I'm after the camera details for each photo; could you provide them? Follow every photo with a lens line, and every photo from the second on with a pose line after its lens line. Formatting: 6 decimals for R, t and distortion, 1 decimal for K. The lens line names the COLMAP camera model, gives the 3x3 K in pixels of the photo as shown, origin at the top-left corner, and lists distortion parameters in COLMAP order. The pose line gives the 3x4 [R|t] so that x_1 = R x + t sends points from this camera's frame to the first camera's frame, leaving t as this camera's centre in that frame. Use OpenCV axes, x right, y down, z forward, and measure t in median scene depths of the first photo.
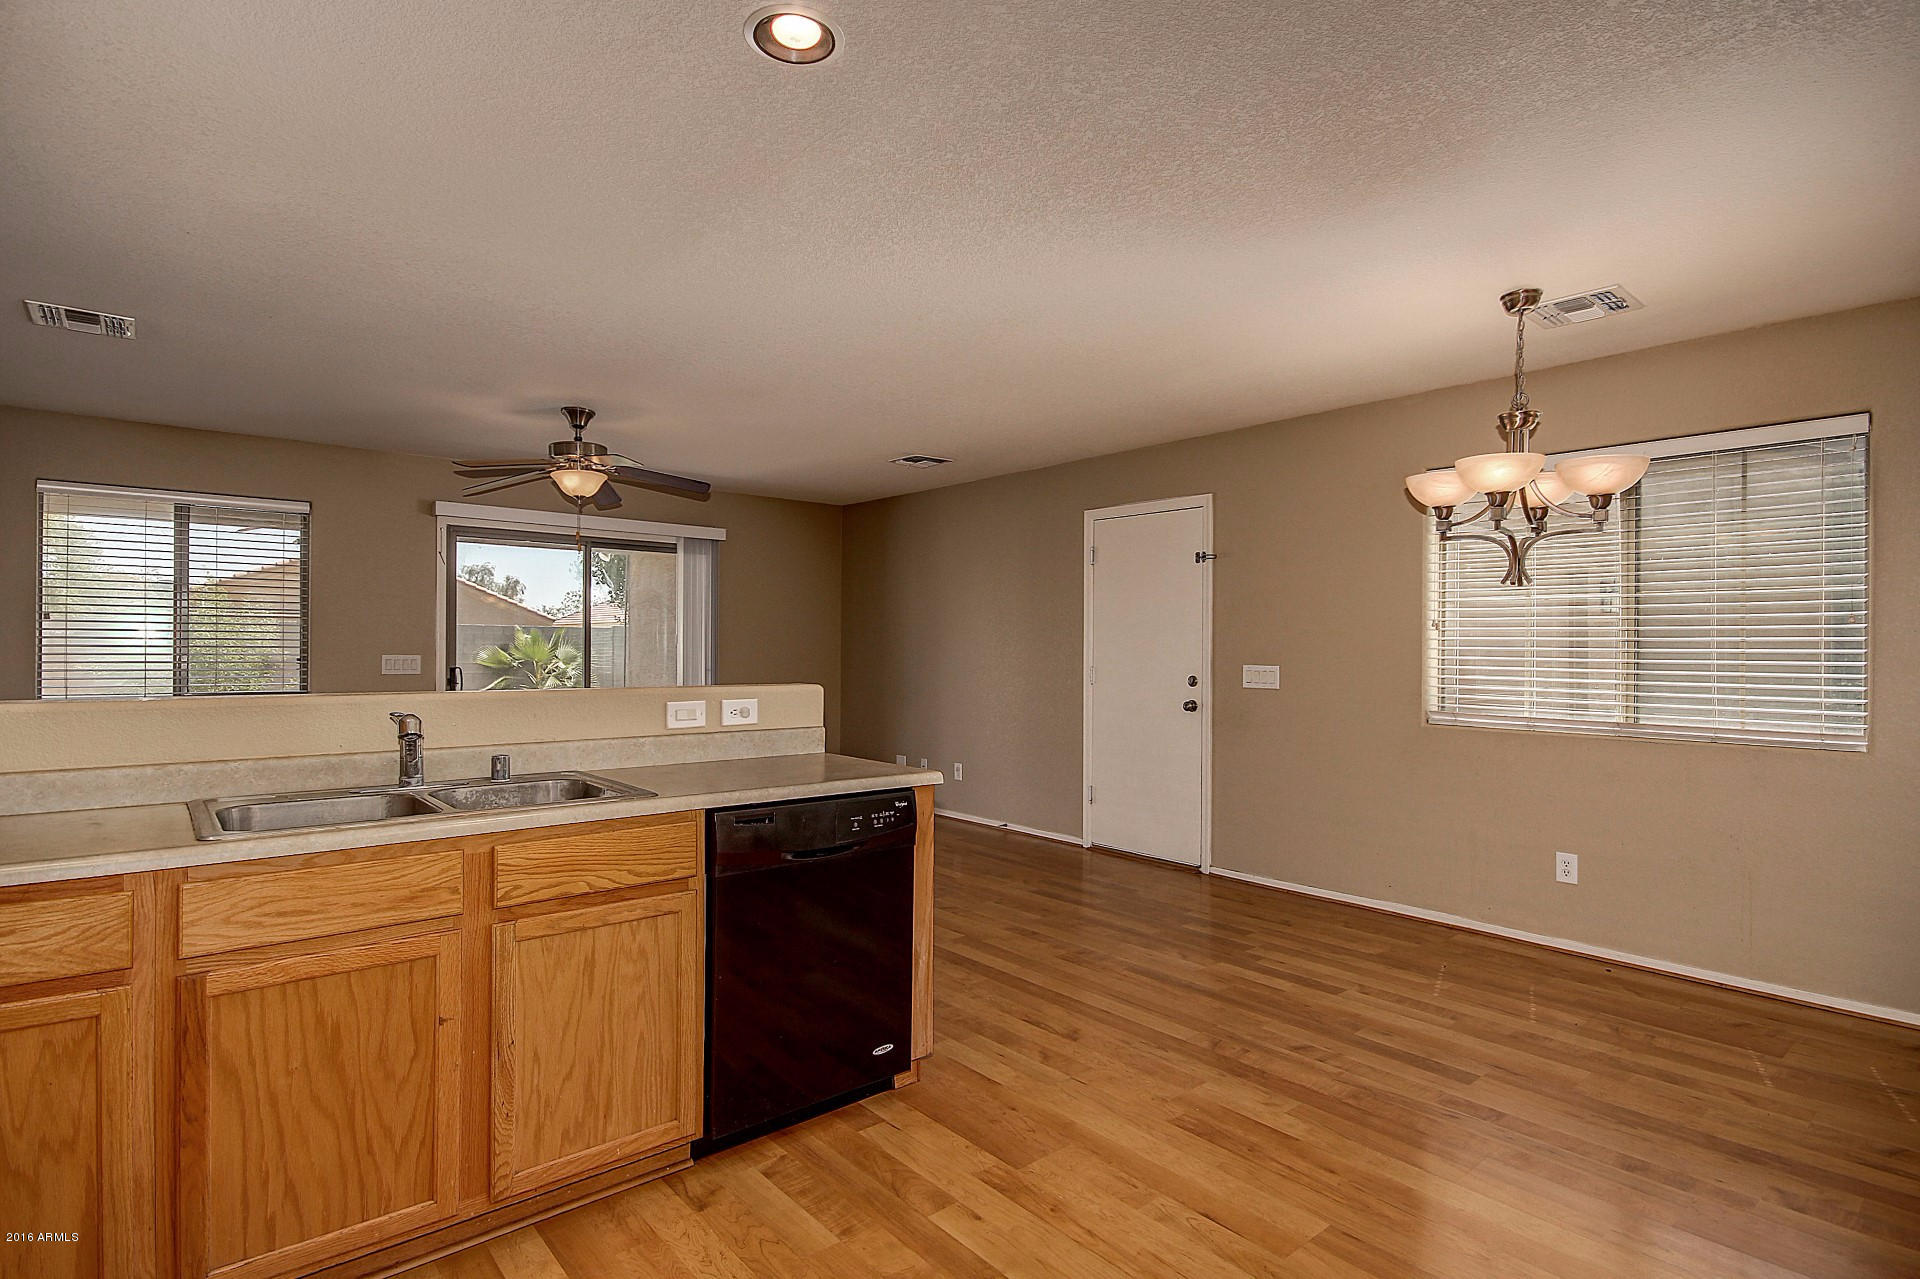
lens RADIAL K [[953.2, 0, 959.8], [0, 953.2, 643.9], [0, 0, 1]] dist [0.003101, 0.000607]
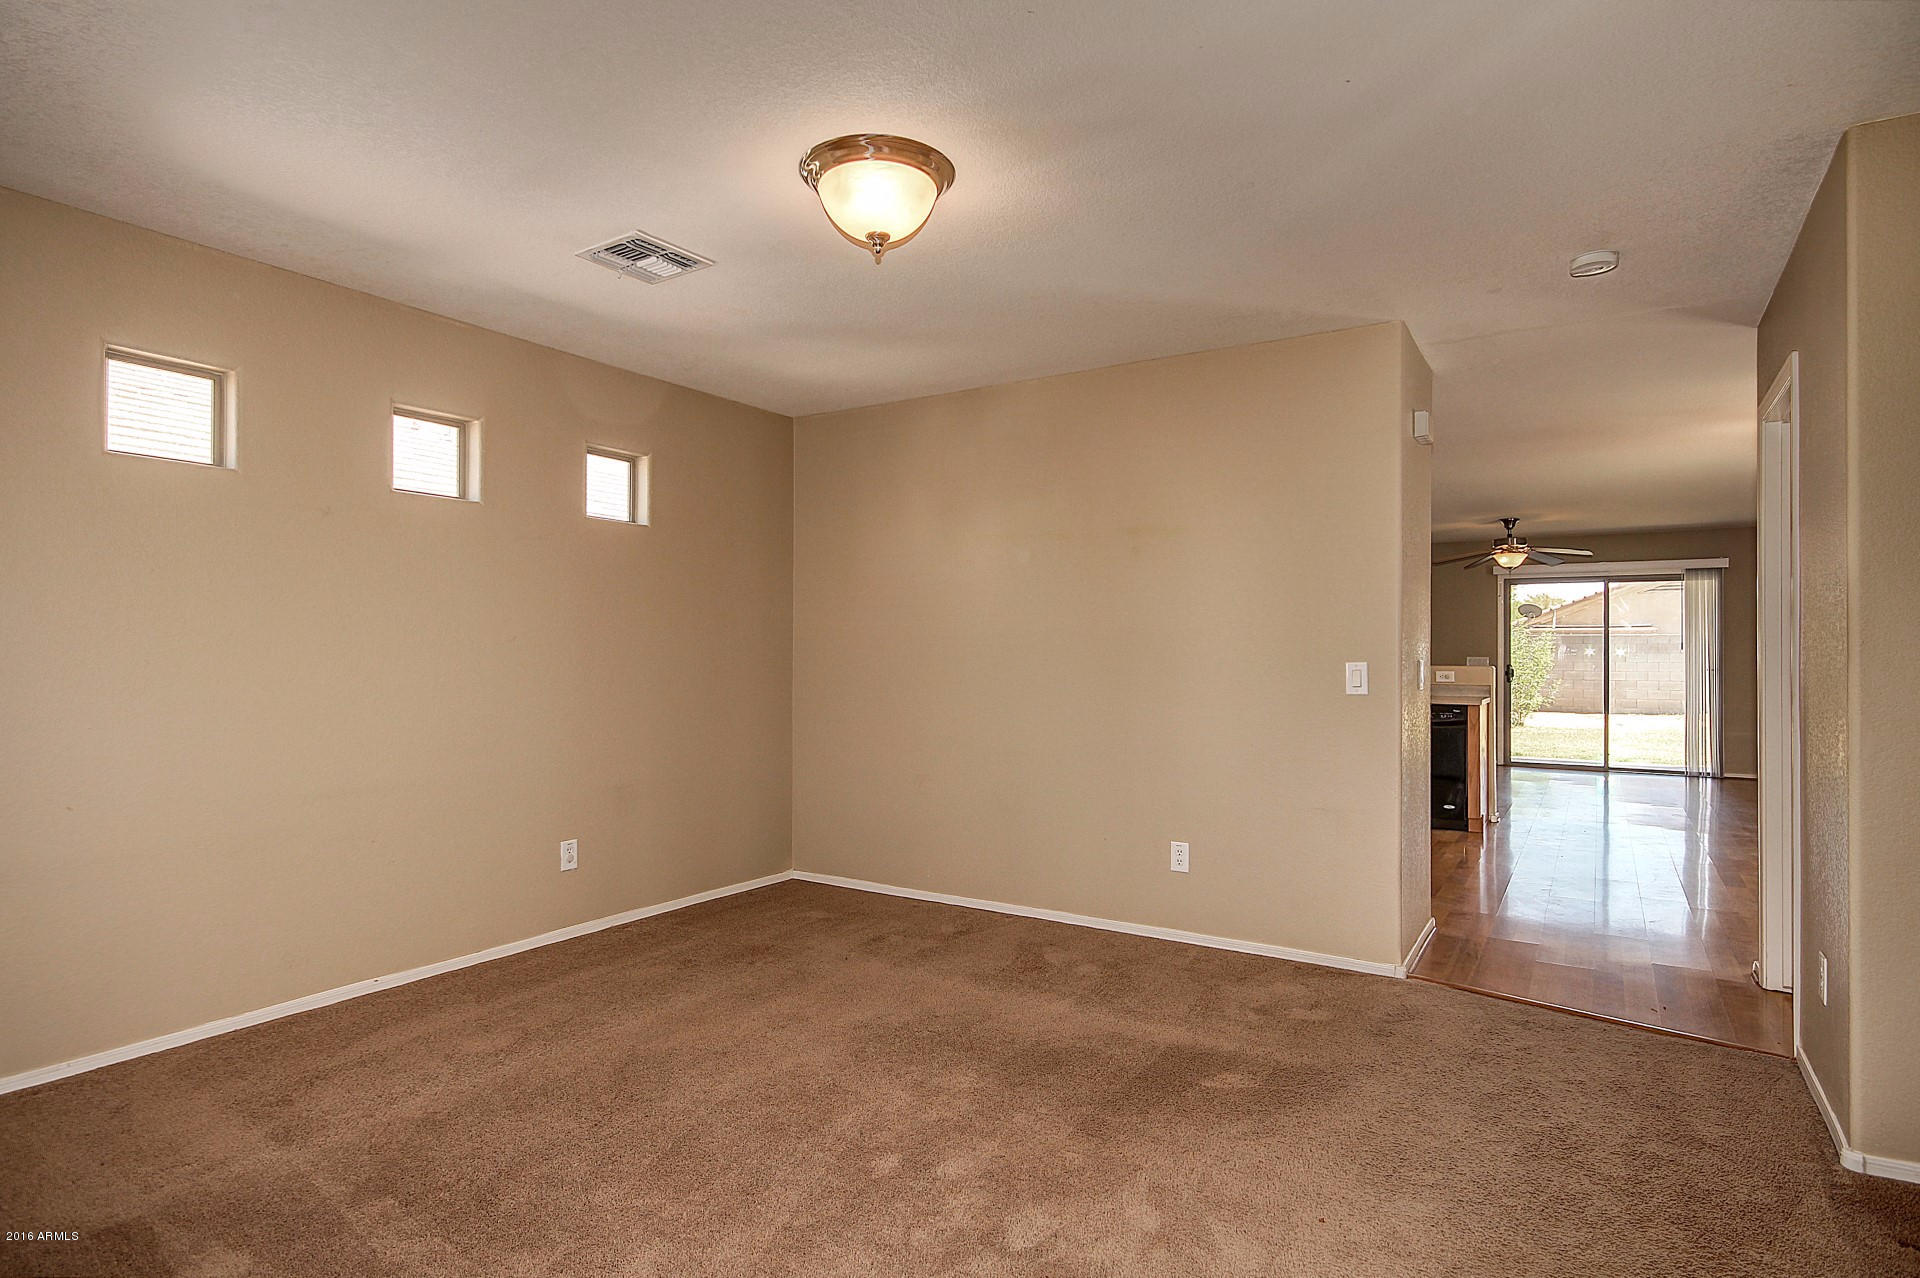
lens RADIAL K [[1050.2, 0, 953.5], [0, 1050.2, 645.3], [0, 0, 1]] dist [0.018473, 0.000474]
pose [[0.304002, -0.003858, -0.952664, 1.967631], [-0.003469, 0.999981, -0.005156, 0.011460], [0.952665, 0.004872, 0.303983, -1.004185]]
